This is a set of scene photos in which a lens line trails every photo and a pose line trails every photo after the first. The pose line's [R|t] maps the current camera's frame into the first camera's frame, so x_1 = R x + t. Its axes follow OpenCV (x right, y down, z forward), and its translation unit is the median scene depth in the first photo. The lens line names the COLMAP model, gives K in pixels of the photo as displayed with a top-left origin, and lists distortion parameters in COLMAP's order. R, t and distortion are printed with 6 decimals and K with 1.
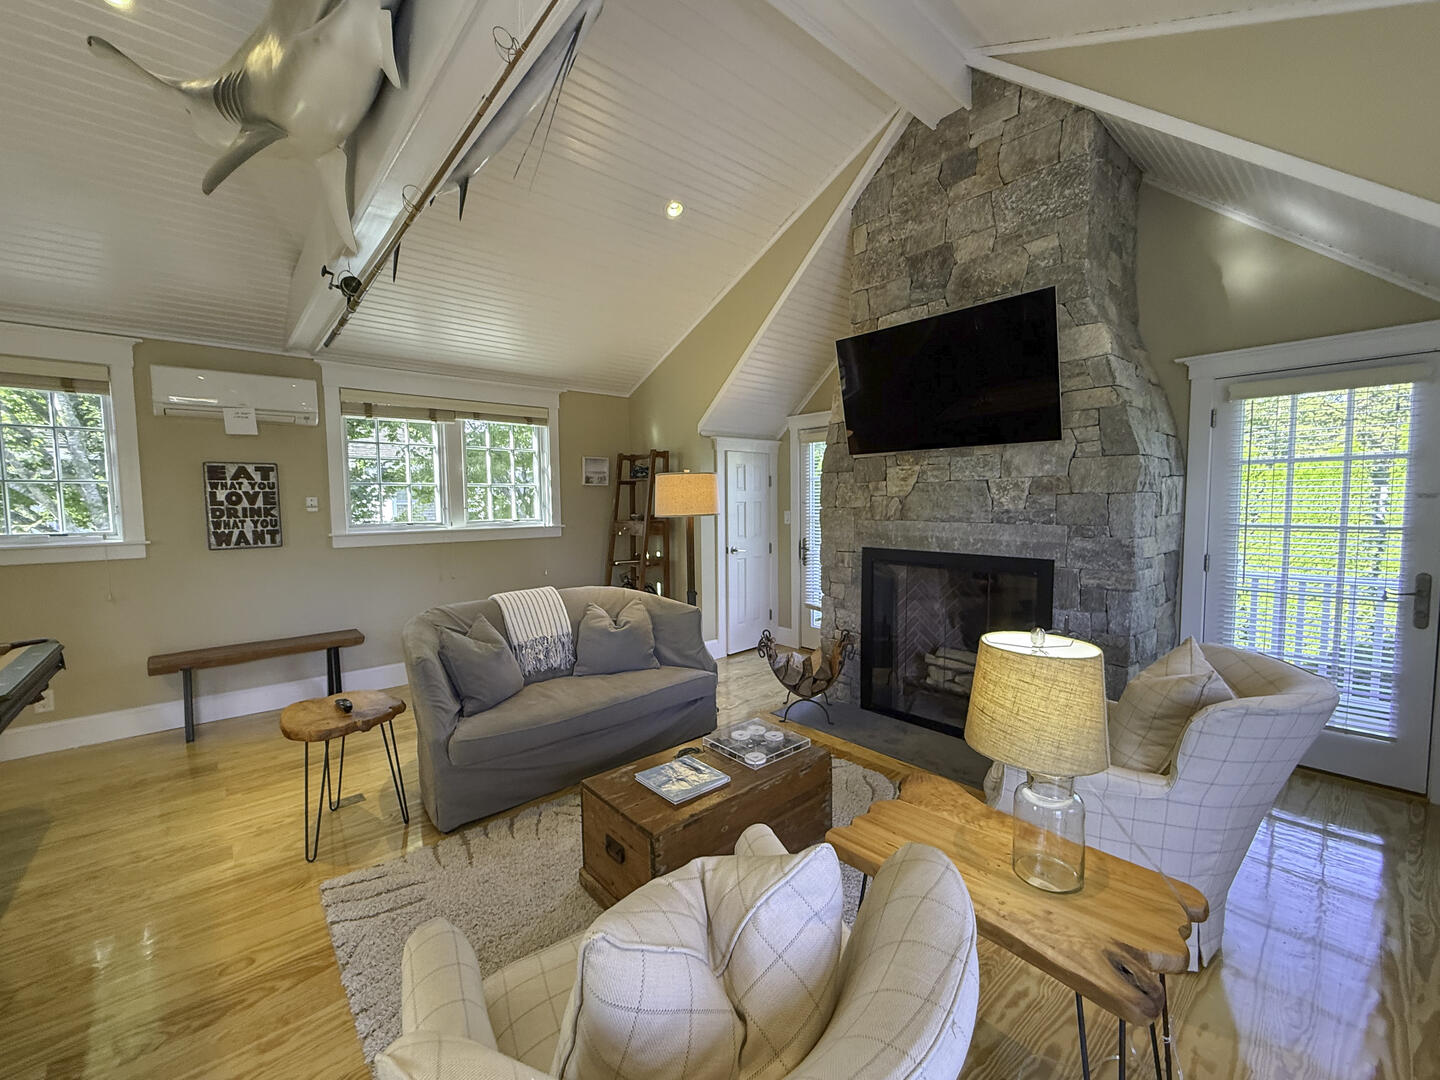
lens RADIAL K [[574.2, 0, 719.0], [0, 574.2, 544.0], [0, 0, 1]] dist [-0.012328, -0.000094]
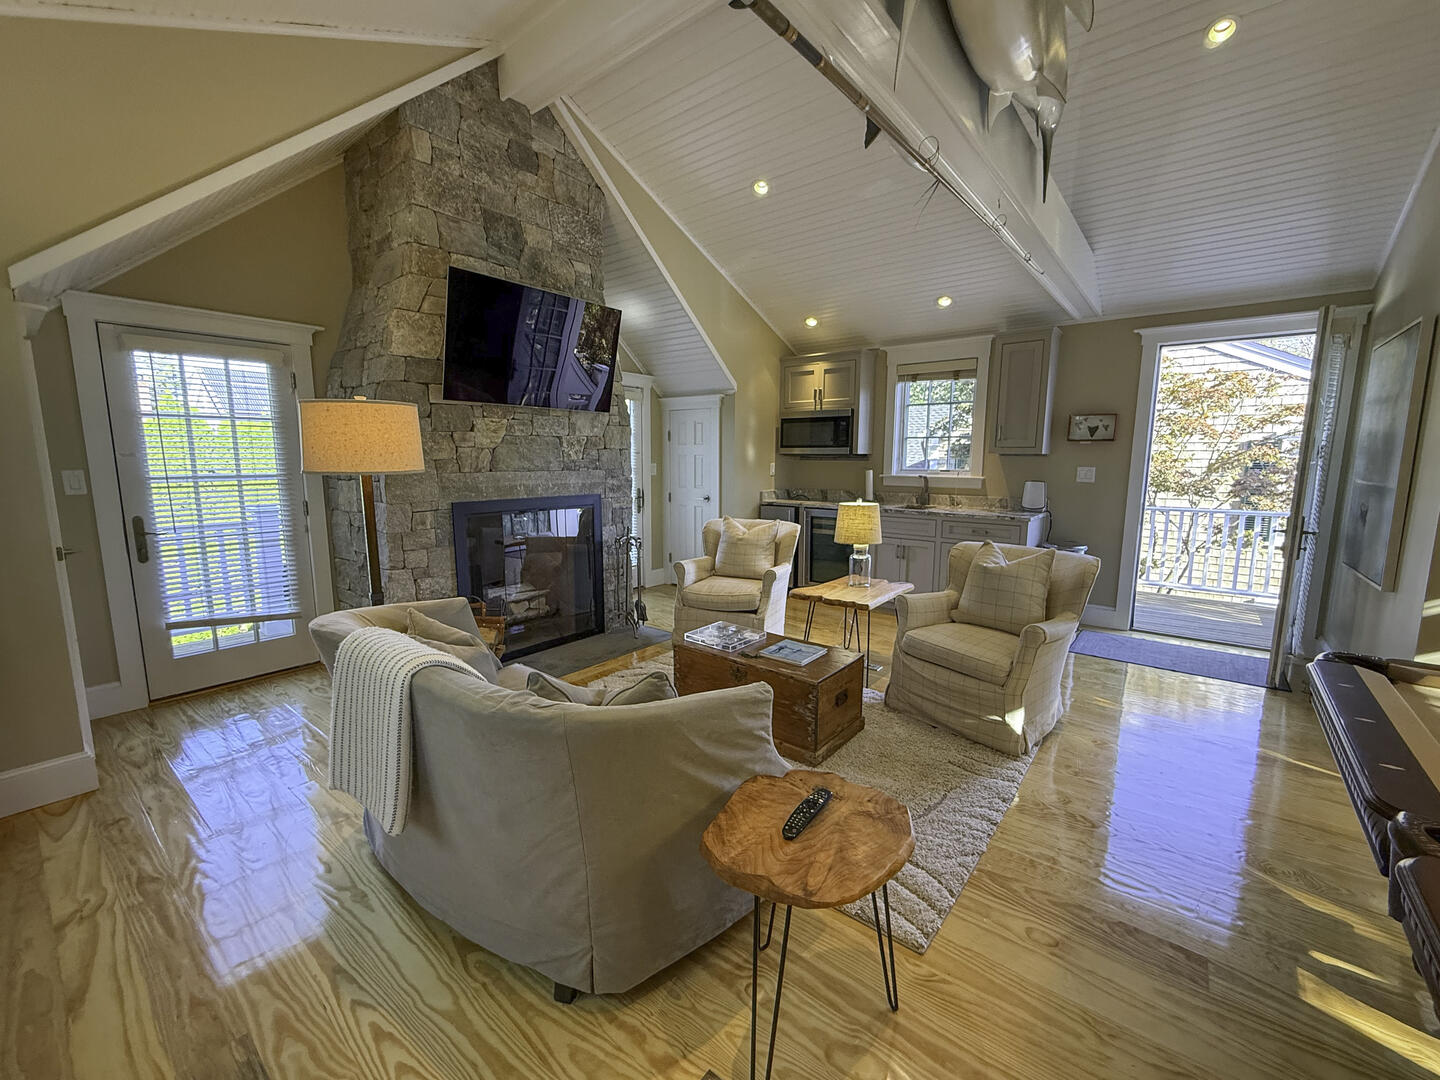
lens RADIAL K [[584.3, 0, 717.0], [0, 584.3, 538.2], [0, 0, 1]] dist [-0.001092, 0.000102]
pose [[-0.159490, -0.130730, 0.978505, -0.802802], [0.074849, 0.986739, 0.144030, -0.045142], [-0.984358, 0.096212, -0.147590, 0.789251]]
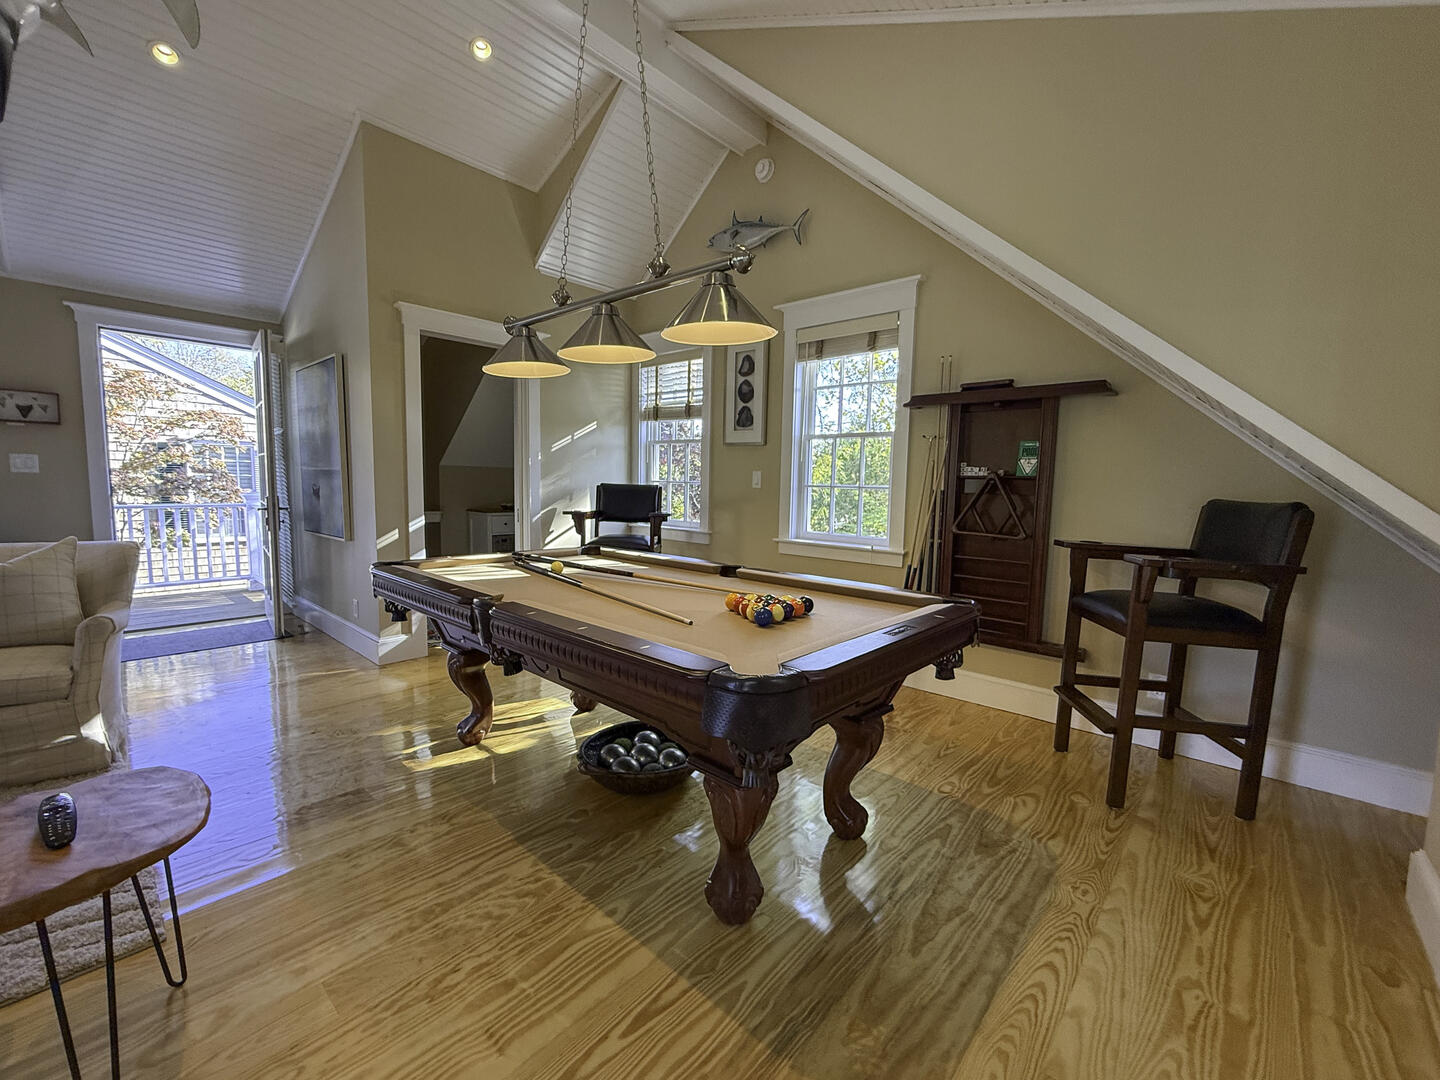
lens RADIAL K [[584.3, 0, 717.0], [0, 584.3, 538.2], [0, 0, 1]] dist [-0.001092, 0.000102]
pose [[-0.993038, -0.002181, -0.117773, -0.773728], [-0.023259, 0.983773, 0.177901, -0.020813], [0.115474, 0.179402, -0.976975, 0.989043]]
